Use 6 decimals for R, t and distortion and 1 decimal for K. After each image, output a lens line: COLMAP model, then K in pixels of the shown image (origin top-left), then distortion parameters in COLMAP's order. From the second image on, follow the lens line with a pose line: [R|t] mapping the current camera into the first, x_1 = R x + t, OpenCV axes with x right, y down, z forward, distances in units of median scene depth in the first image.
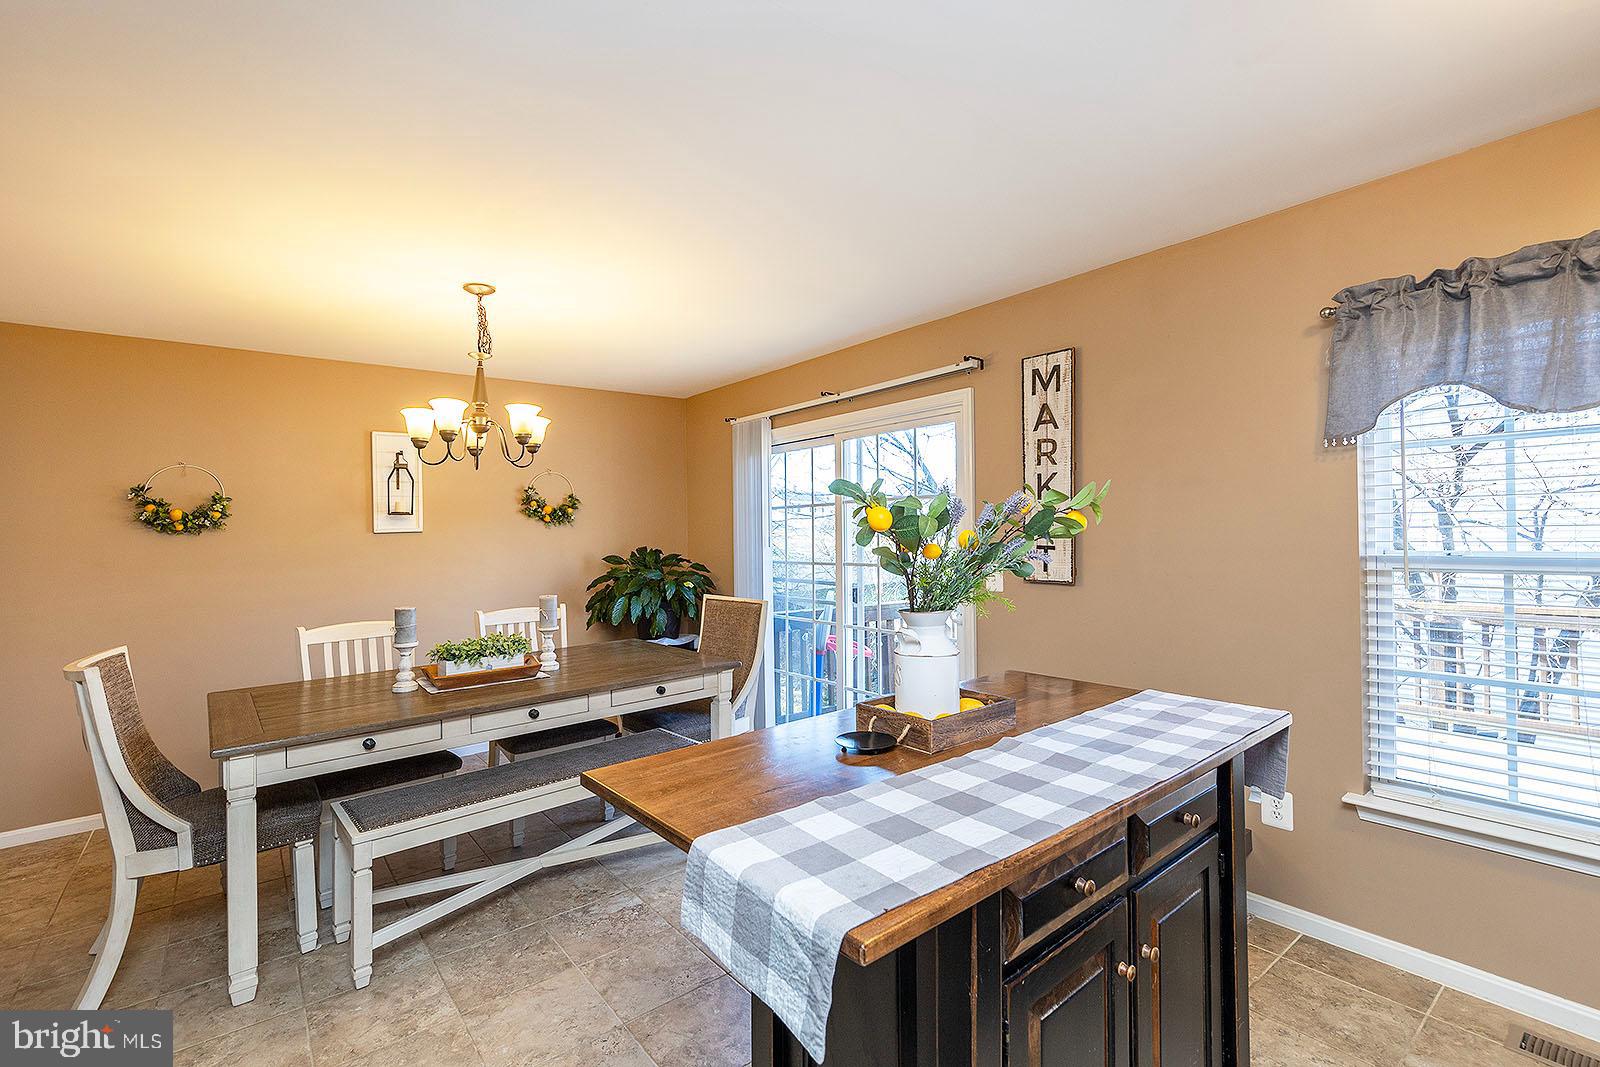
lens RADIAL K [[731.8, 0, 883.9], [0, 731.8, 525.3], [0, 0, 1]] dist [0.003545, 0.000187]
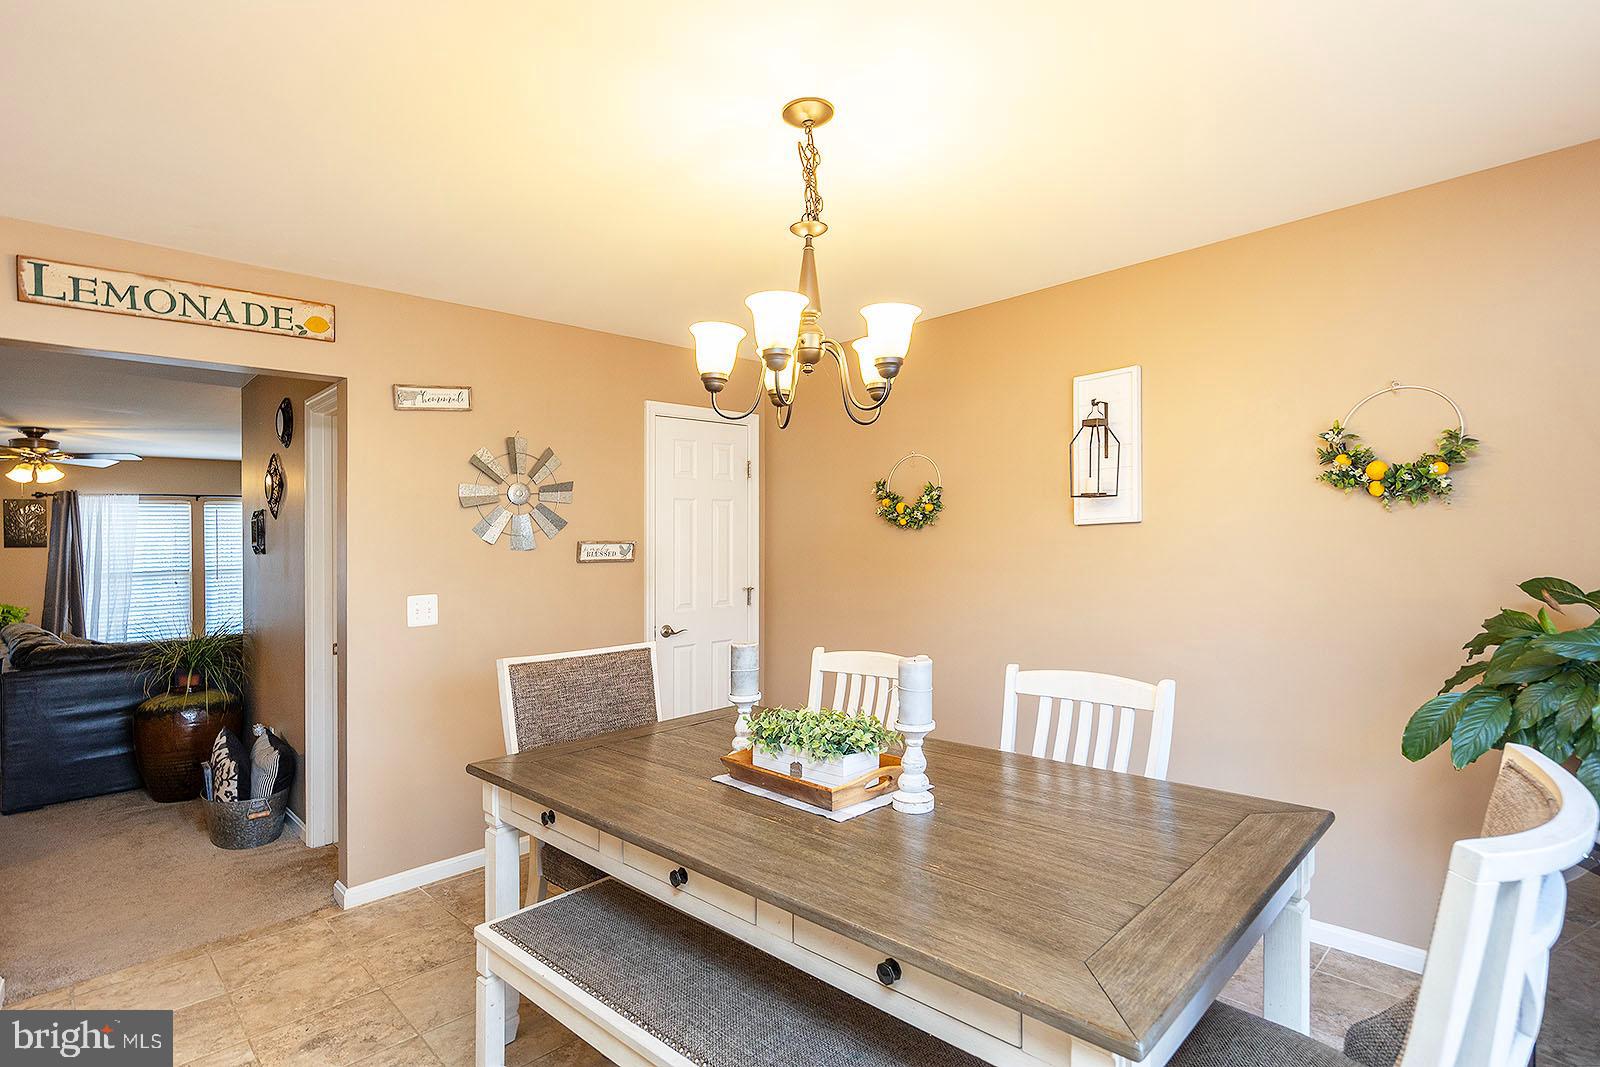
lens RADIAL K [[787.5, 0, 747.6], [0, 787.5, 549.2], [0, 0, 1]] dist [-0.000251, 0.000050]
pose [[0.001887, 0.027689, -0.999615, 0.074343], [0.031719, 0.999112, 0.027735, 0.003969], [0.999495, -0.031759, 0.001007, 0.866582]]
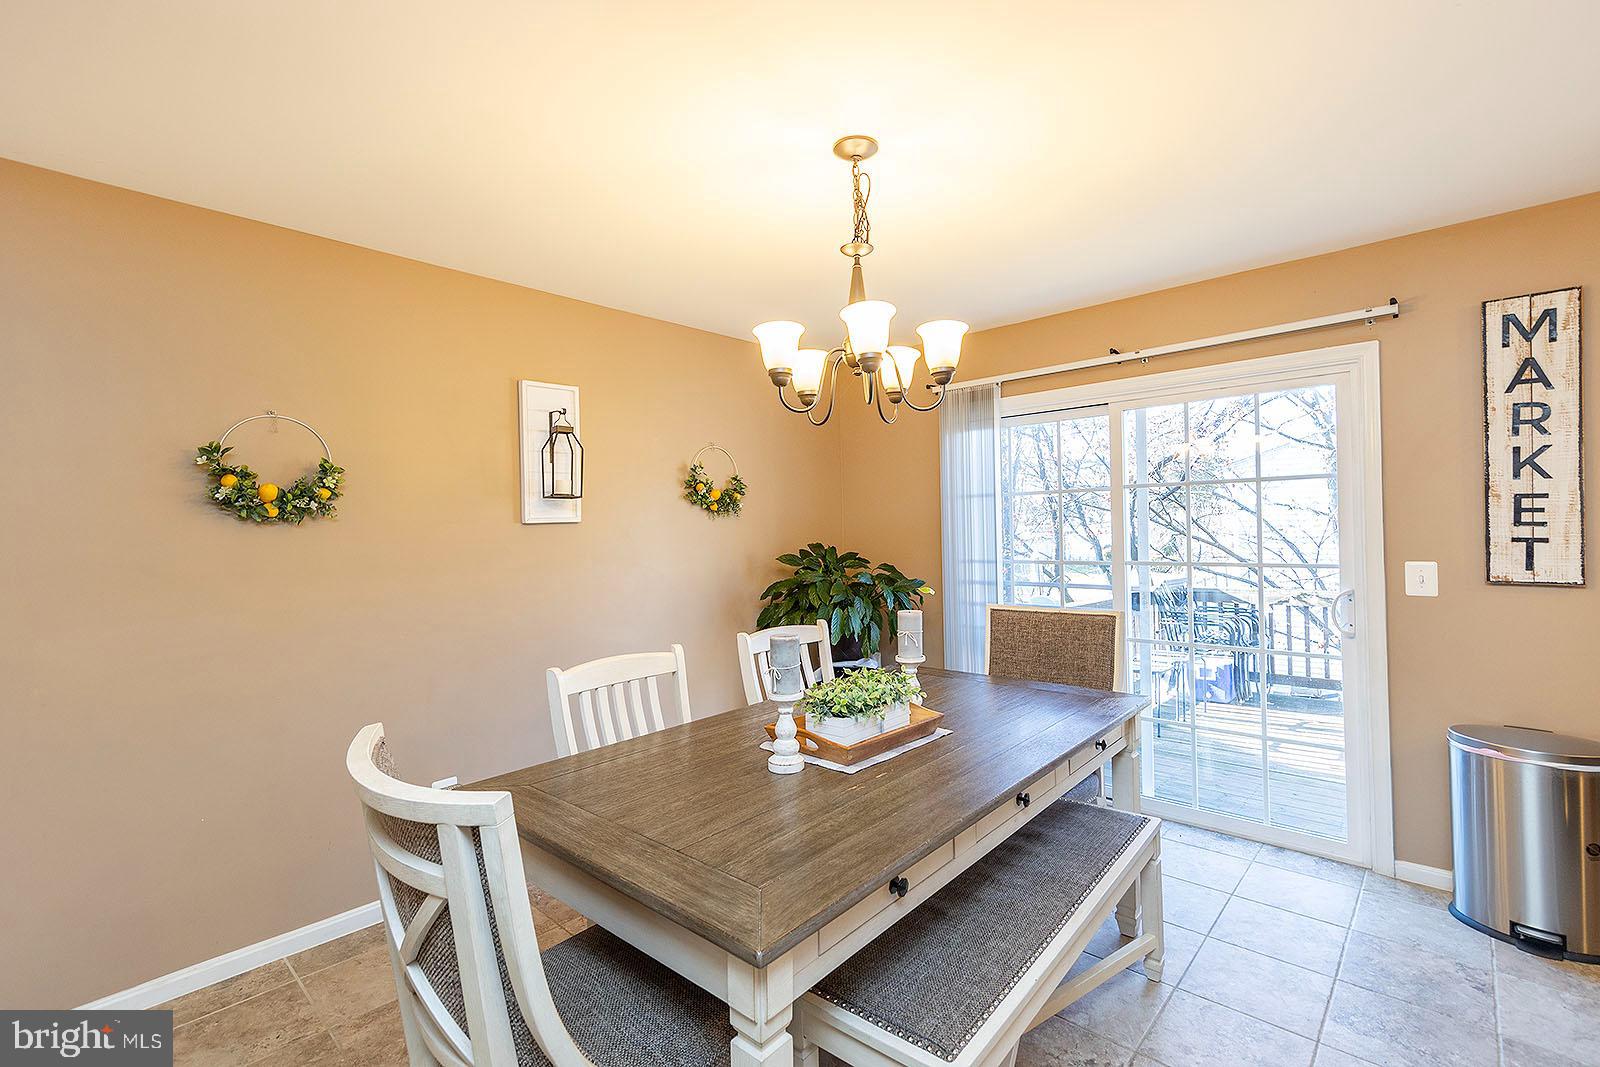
lens RADIAL K [[724.1, 0, 899.3], [0, 724.1, 524.8], [0, 0, 1]] dist [-0.000627, -0.000502]
pose [[0.989251, 0.001160, 0.146224, -0.555746], [-0.001125, 0.999999, -0.000325, 0.014983], [-0.146224, 0.000157, 0.989251, 0.320502]]
